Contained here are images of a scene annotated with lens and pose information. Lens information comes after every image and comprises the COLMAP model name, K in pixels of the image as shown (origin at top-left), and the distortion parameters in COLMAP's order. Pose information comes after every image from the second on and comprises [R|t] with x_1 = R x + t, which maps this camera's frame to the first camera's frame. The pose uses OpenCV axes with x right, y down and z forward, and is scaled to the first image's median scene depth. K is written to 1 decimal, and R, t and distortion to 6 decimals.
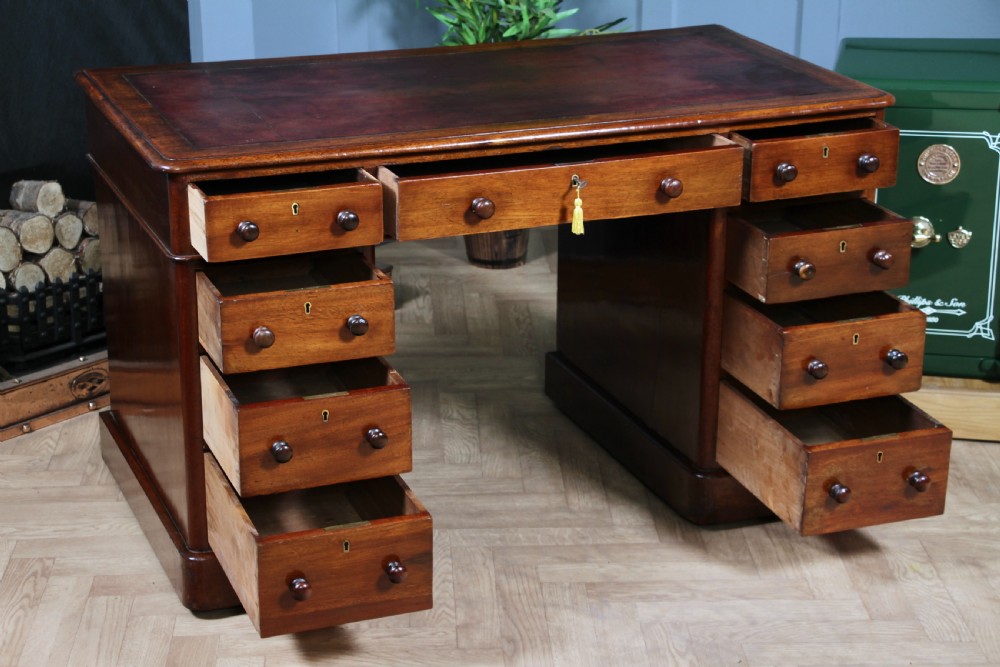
lens RADIAL K [[2009.7, 0, 486.8], [0, 2009.7, 354.6], [0, 0, 1]] dist [0.223322, 0.362907]
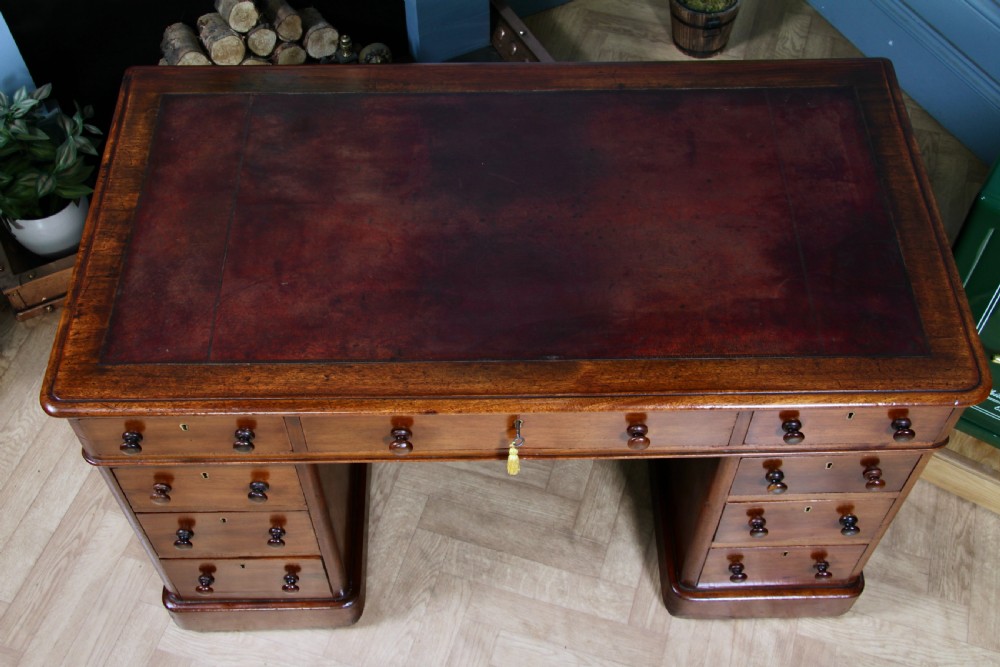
lens RADIAL K [[1120.1, 0, 500.0], [0, 1120.1, 333.5], [0, 0, 1]] dist [-0.012444, -0.005320]
pose [[0.940397, 0.272131, -0.203958, 0.101272], [-0.113767, 0.816917, 0.565424, -0.357301], [0.320486, -0.508519, 0.799185, 0.589104]]
